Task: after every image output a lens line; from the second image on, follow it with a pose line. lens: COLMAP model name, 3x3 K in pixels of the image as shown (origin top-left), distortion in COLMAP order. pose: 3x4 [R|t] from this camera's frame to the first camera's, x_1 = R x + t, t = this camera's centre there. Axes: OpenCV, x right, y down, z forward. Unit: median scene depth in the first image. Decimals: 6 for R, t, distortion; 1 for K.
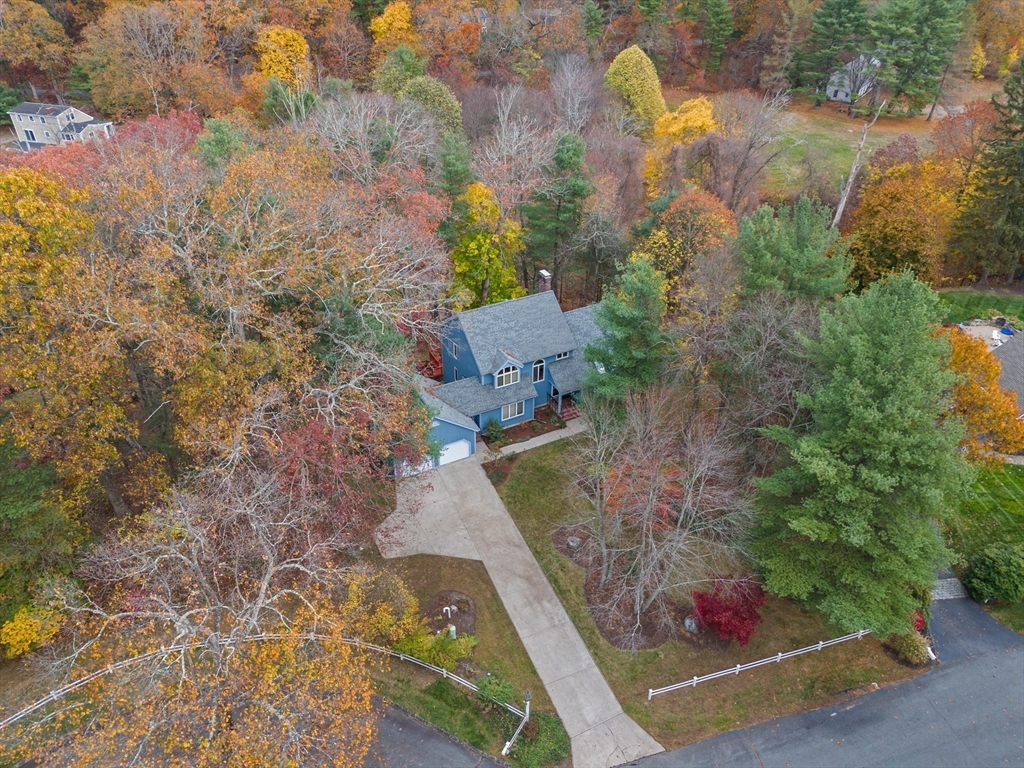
lens RADIAL K [[753.0, 0, 510.2], [0, 753.0, 389.4], [0, 0, 1]] dist [0.002704, -0.008047]
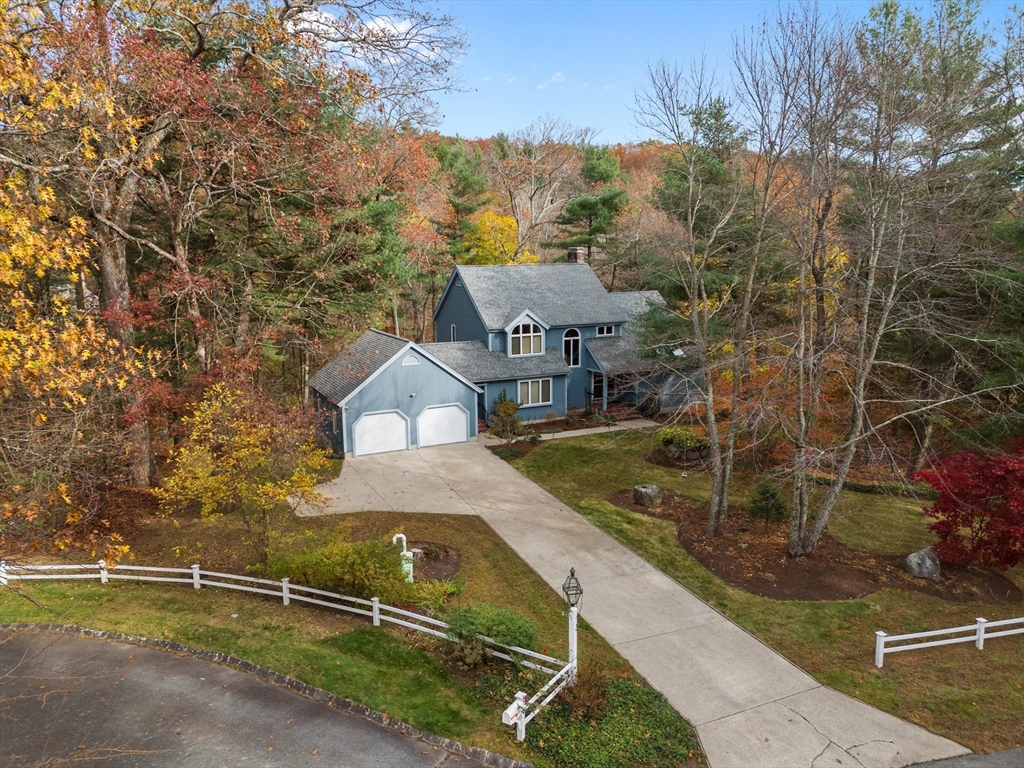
lens RADIAL K [[753.0, 0, 506.4], [0, 753.0, 383.5], [0, 0, 1]] dist [0.002704, -0.008047]
pose [[0.999240, -0.011458, -0.037261, 0.004317], [-0.007132, 0.885967, -0.463694, 0.453262], [0.038325, 0.463607, 0.885212, 0.556797]]
